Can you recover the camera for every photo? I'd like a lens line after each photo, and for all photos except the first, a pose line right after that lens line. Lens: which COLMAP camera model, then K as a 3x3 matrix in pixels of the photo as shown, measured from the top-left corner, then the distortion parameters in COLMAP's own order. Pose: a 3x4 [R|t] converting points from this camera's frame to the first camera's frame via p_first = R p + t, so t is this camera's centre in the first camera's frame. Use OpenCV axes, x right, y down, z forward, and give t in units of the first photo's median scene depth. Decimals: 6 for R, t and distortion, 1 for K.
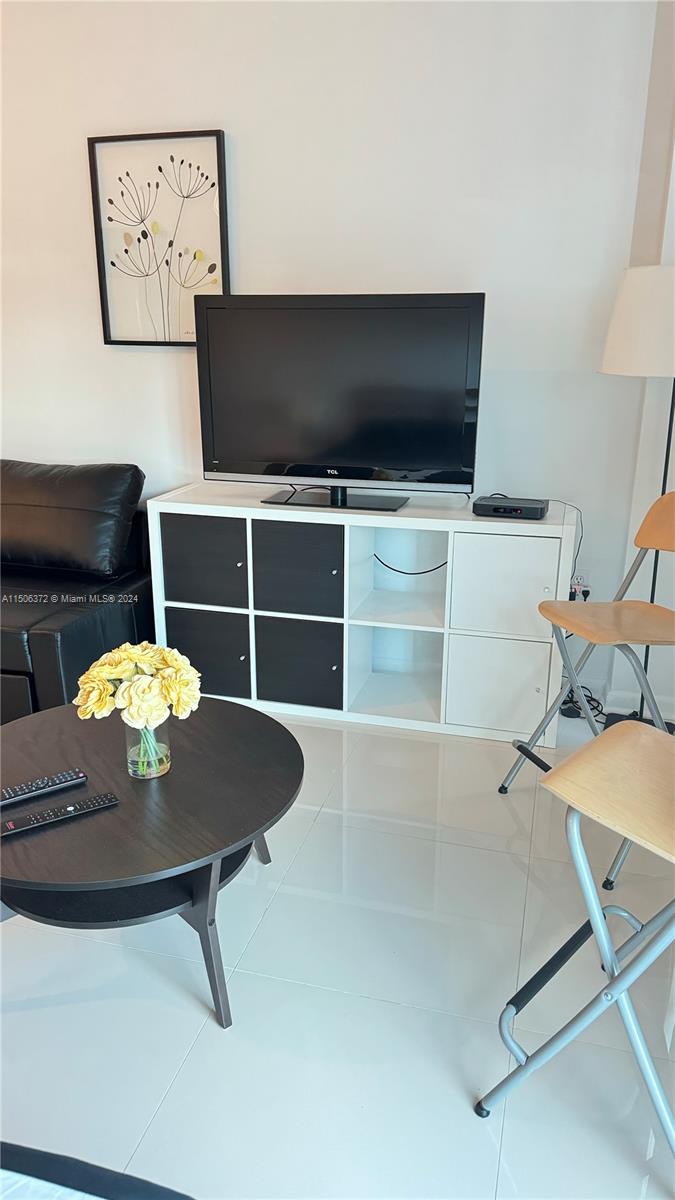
lens RADIAL K [[840.3, 0, 338.4], [0, 840.3, 613.4], [0, 0, 1]] dist [0.011507, 0.001482]
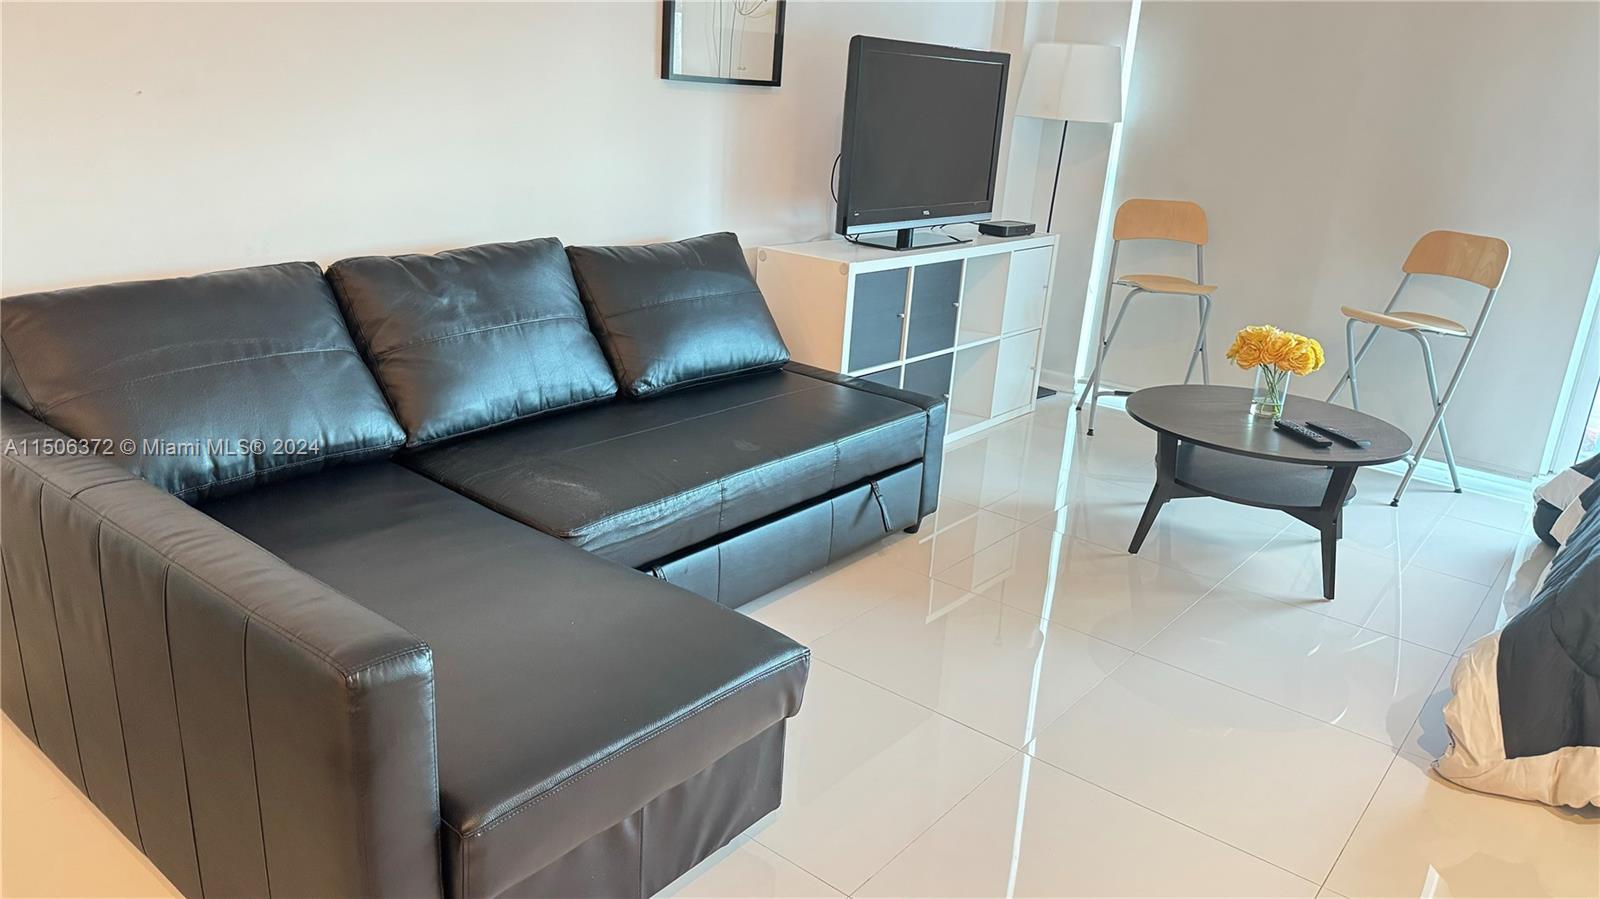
lens RADIAL K [[1117.6, 0, 805.0], [0, 1117.6, 451.6], [0, 0, 1]] dist [0.181365, -0.293896]
pose [[0.391269, -0.266821, 0.880747, -1.320793], [0.229234, 0.955137, 0.187521, -0.172464], [-0.891269, 0.128526, 0.434880, 0.517111]]
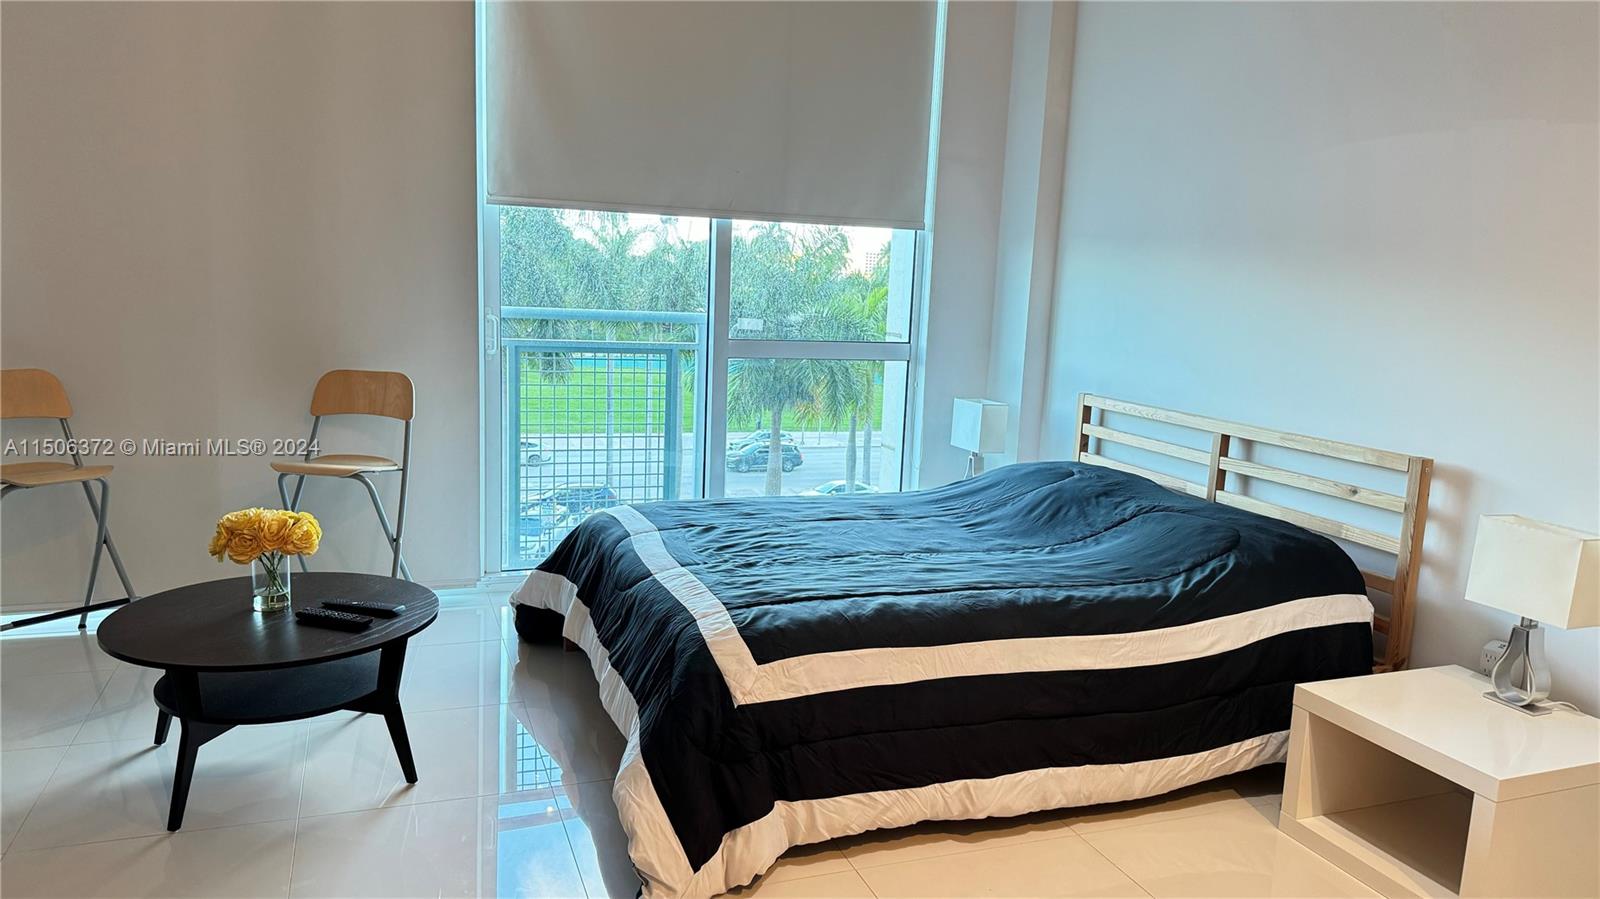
lens RADIAL K [[1117.6, 0, 805.0], [0, 1117.6, 451.6], [0, 0, 1]] dist [0.181365, -0.293896]
pose [[-0.577466, -0.160709, 0.800441, -1.170824], [0.217904, 0.914528, 0.340818, -0.246432], [-0.786798, 0.371230, -0.493089, 0.669656]]
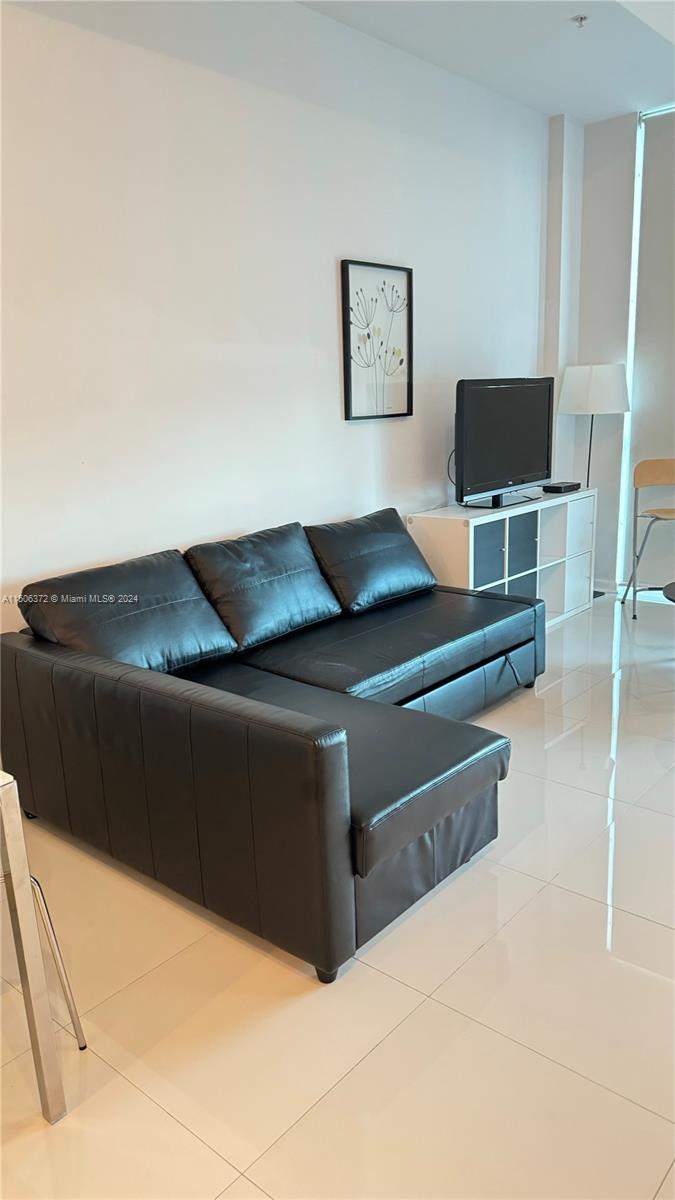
lens RADIAL K [[838.2, 0, 337.5], [0, 838.2, 600.0], [0, 0, 1]] dist [0.181365, -0.293896]
pose [[0.421421, -0.231078, 0.876930, -1.547786], [0.322406, 0.941994, 0.093286, -0.203734], [-0.847619, 0.243415, 0.471477, 0.525054]]
